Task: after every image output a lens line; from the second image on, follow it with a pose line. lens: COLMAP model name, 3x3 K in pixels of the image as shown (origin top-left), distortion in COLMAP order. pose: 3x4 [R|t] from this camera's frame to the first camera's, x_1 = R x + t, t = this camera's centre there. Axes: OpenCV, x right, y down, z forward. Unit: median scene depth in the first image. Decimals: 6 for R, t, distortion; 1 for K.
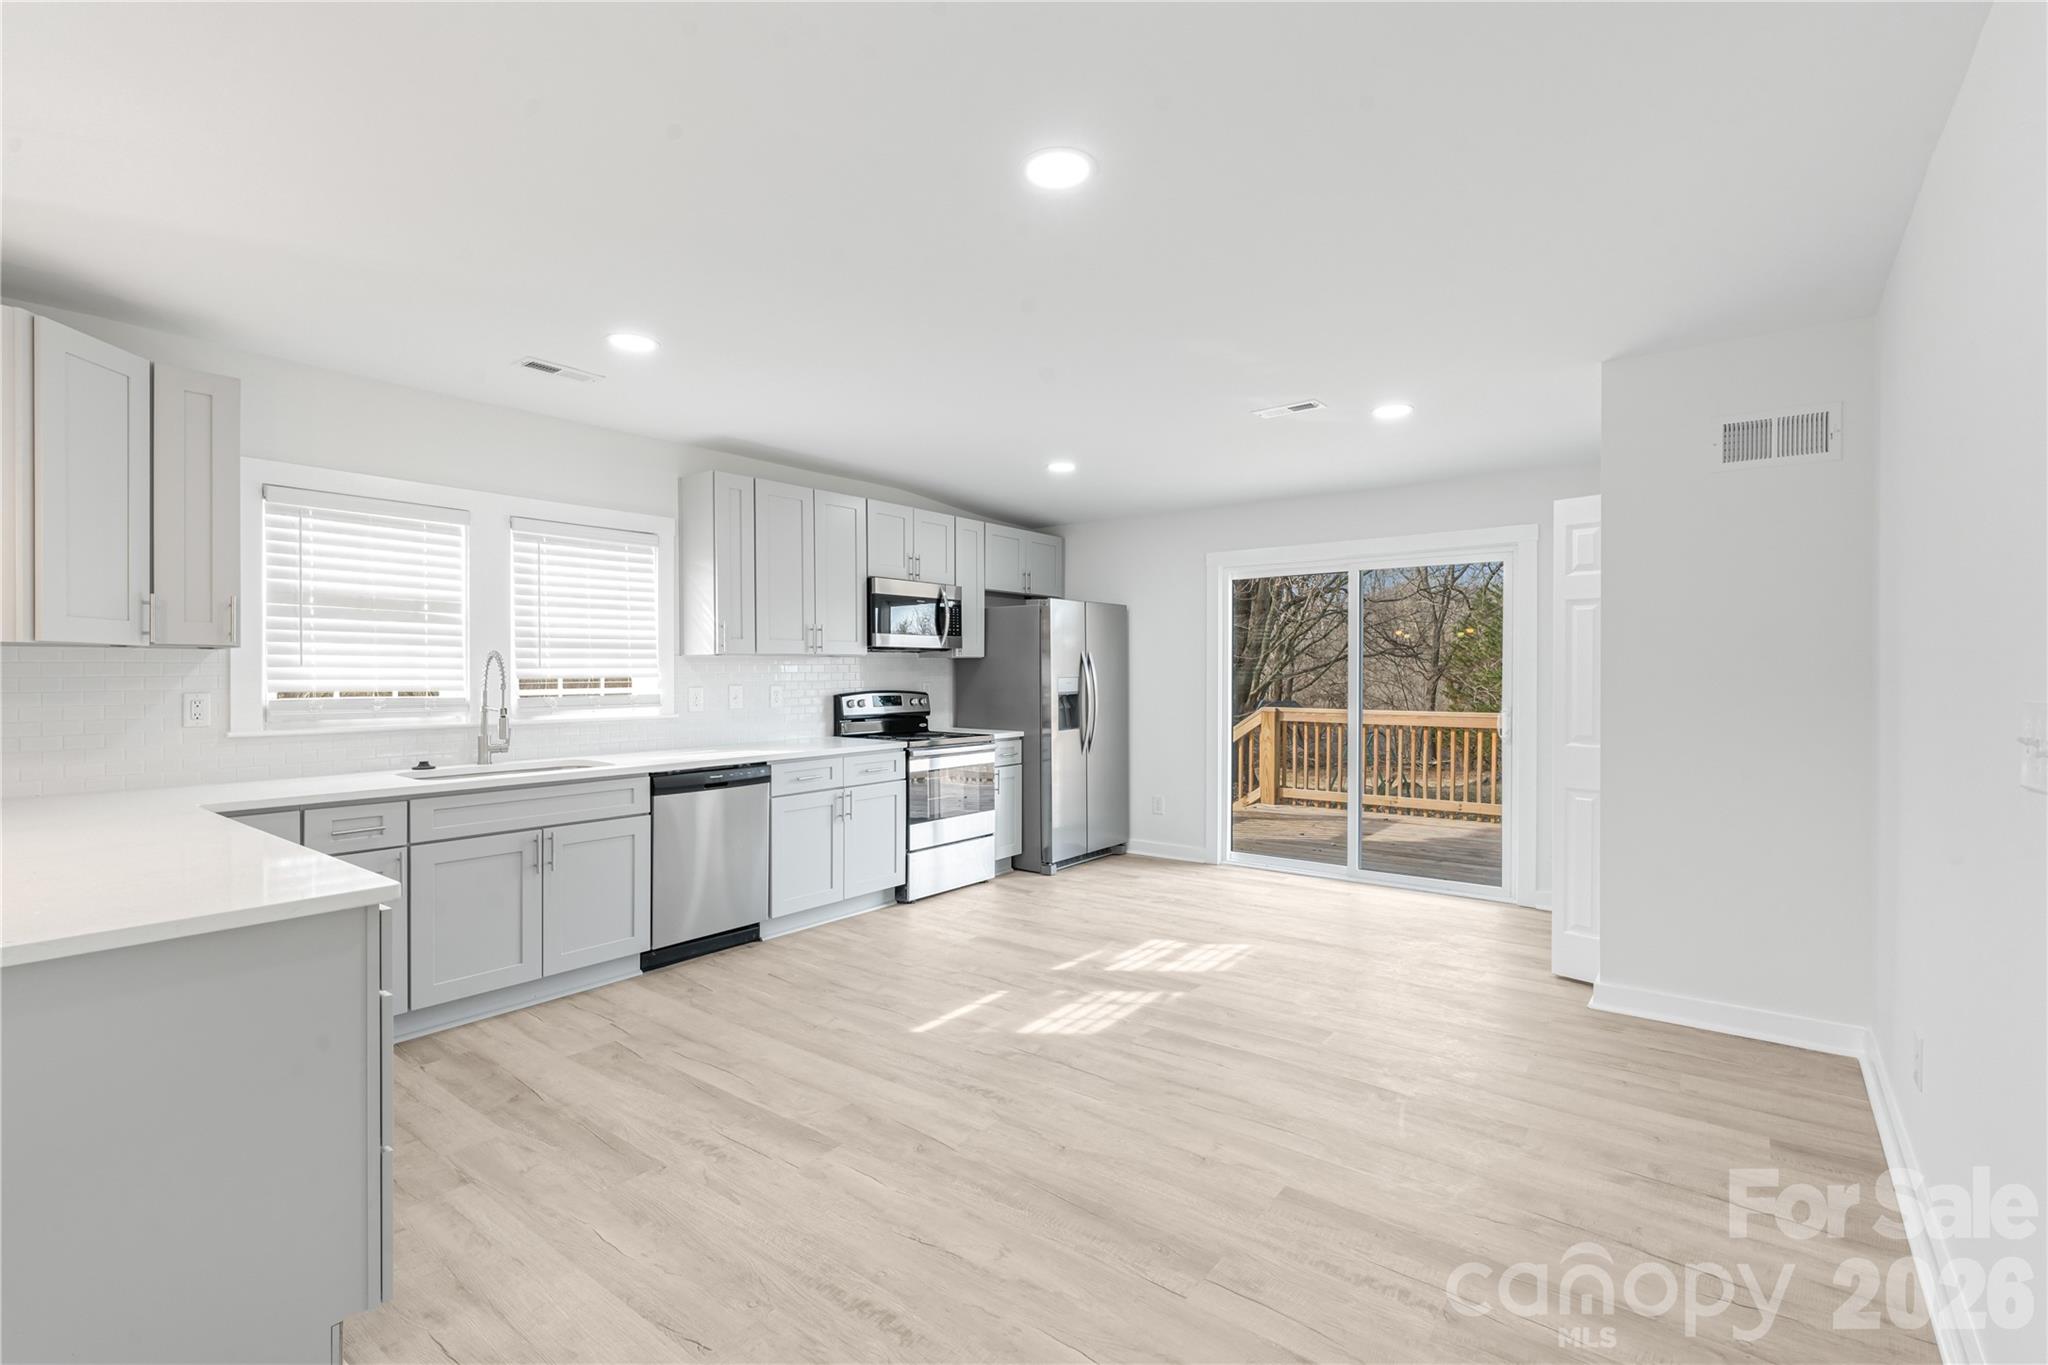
lens RADIAL K [[917.8, 0, 1012.4], [0, 917.8, 675.6], [0, 0, 1]] dist [-0.000777, 0.000331]
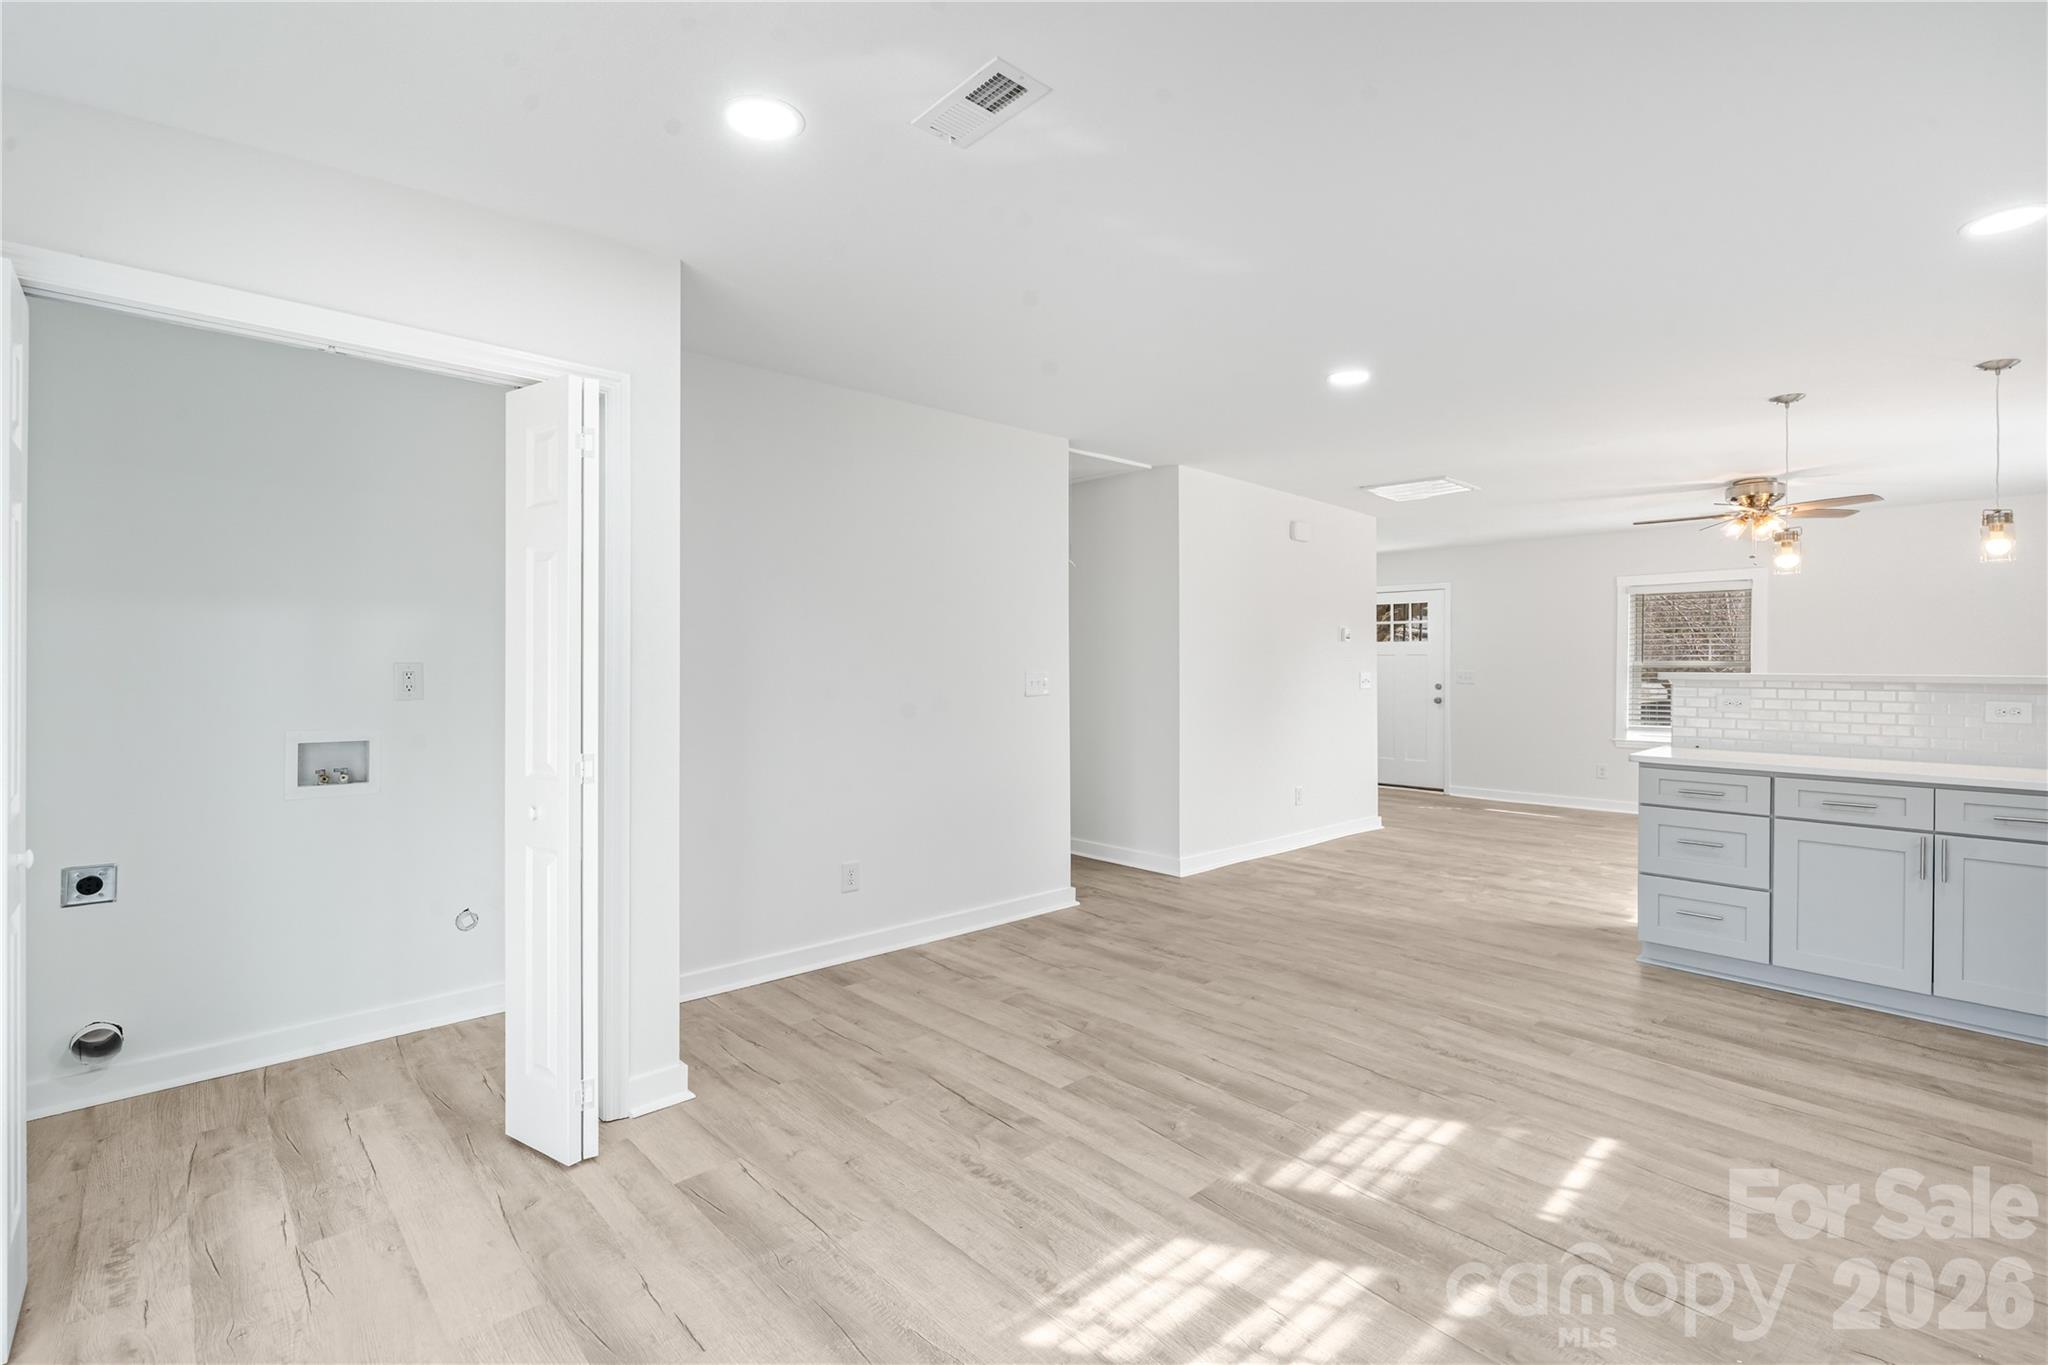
lens RADIAL K [[936.2, 0, 1026.5], [0, 936.2, 657.1], [0, 0, 1]] dist [0.000034, 0.000143]
pose [[-0.990480, -0.002825, 0.137630, 0.246209], [-0.002848, 0.999996, 0.000034, -0.006617], [-0.137630, -0.000359, -0.990484, 1.719461]]
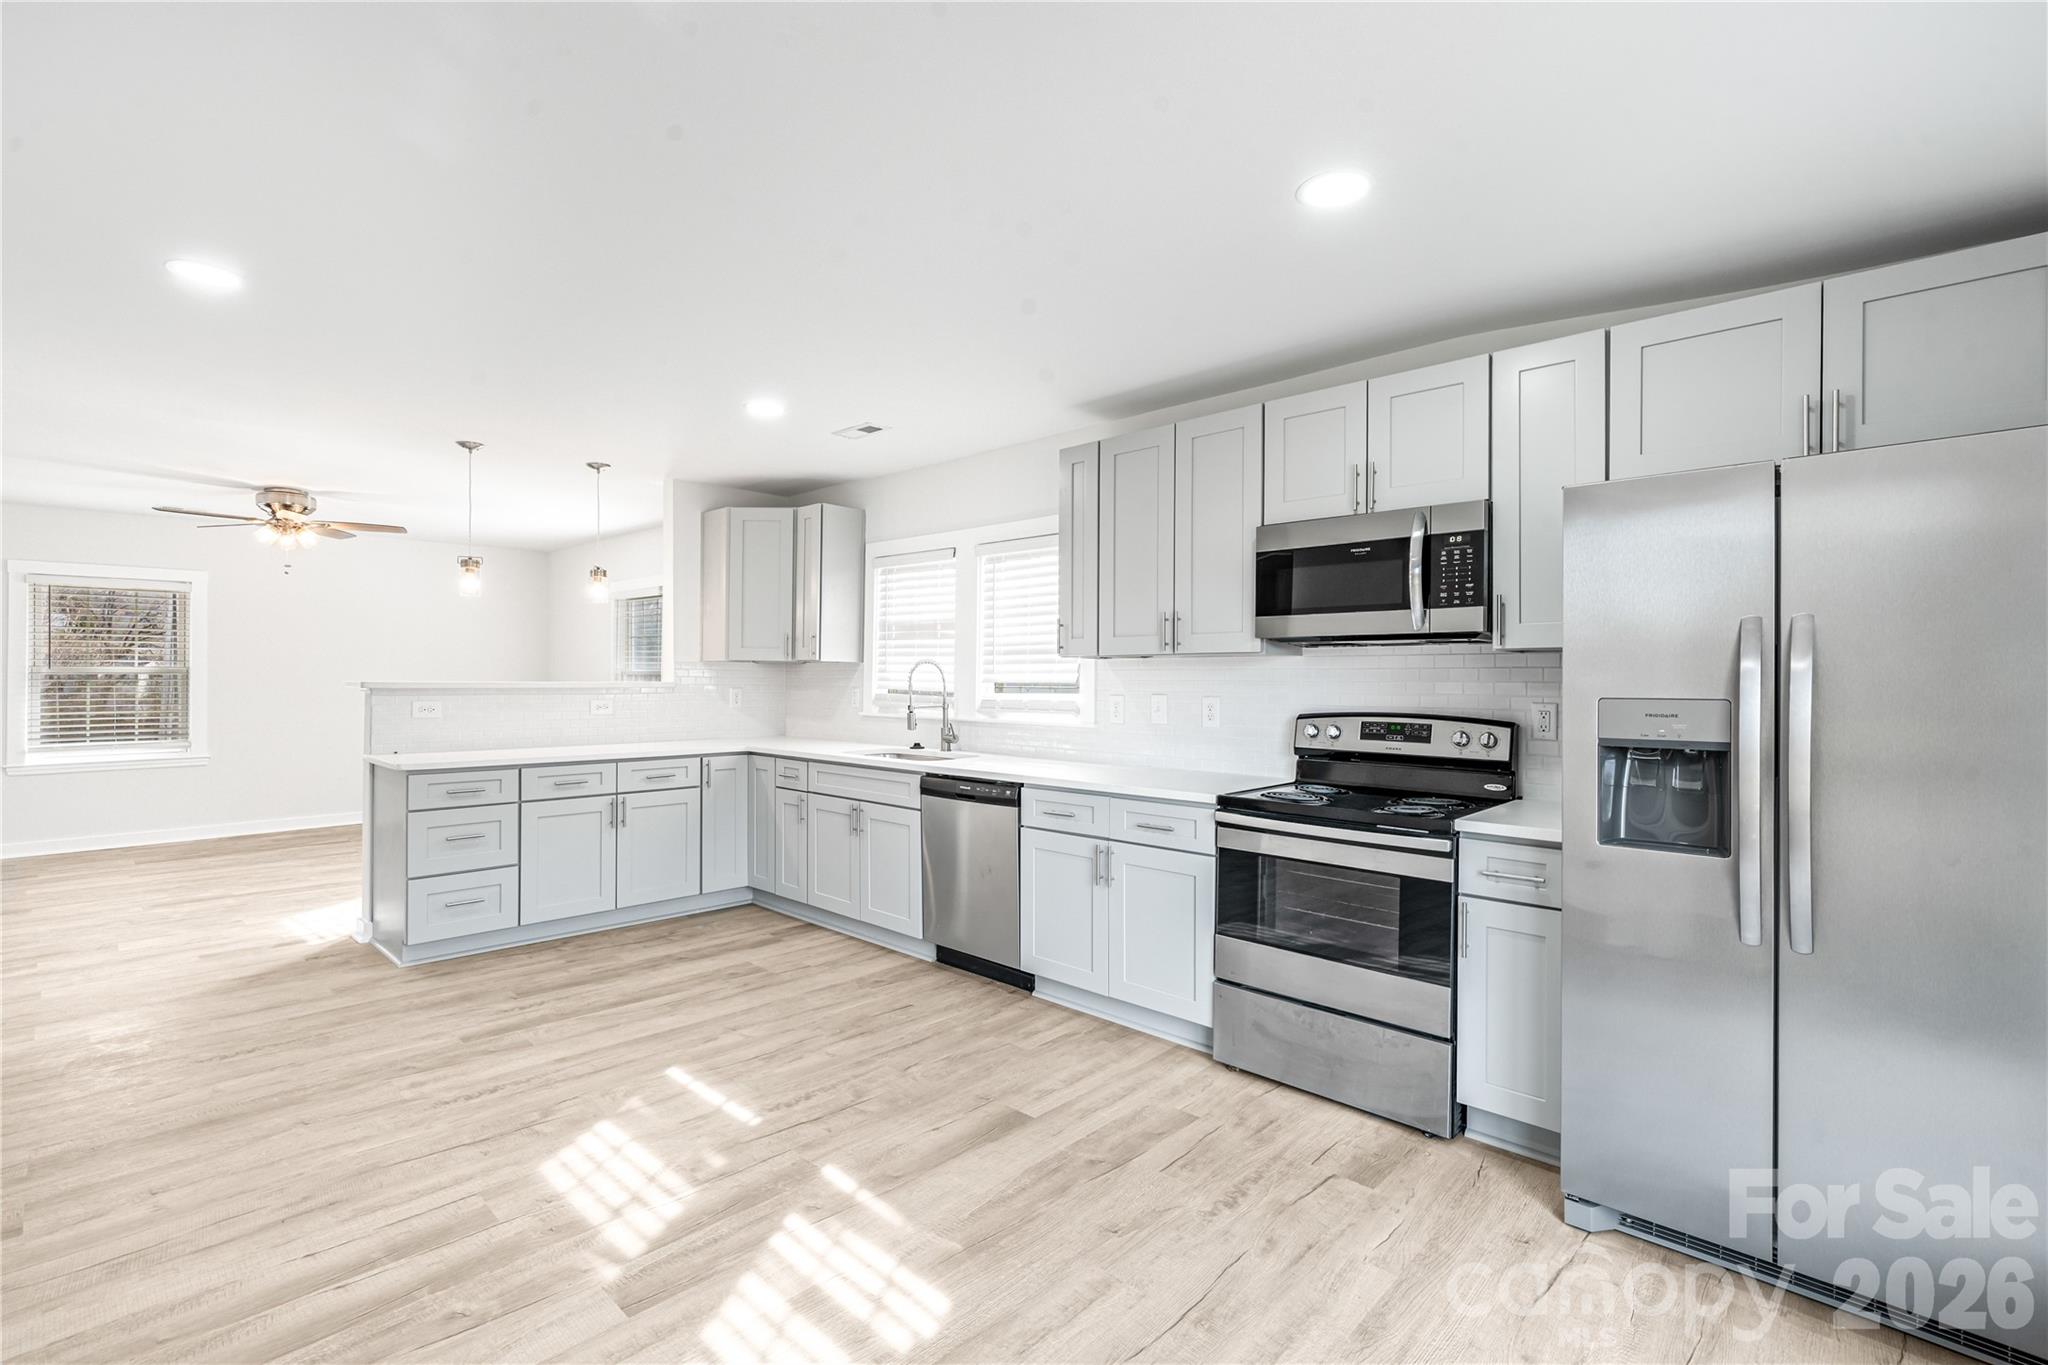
lens RADIAL K [[917.8, 0, 1012.4], [0, 917.8, 675.6], [0, 0, 1]] dist [-0.000777, 0.000331]
pose [[-0.092546, -0.001737, -0.995707, 0.723840], [-0.011816, 0.999930, -0.000646, -0.006128], [0.995638, 0.011706, -0.092560, 1.334170]]
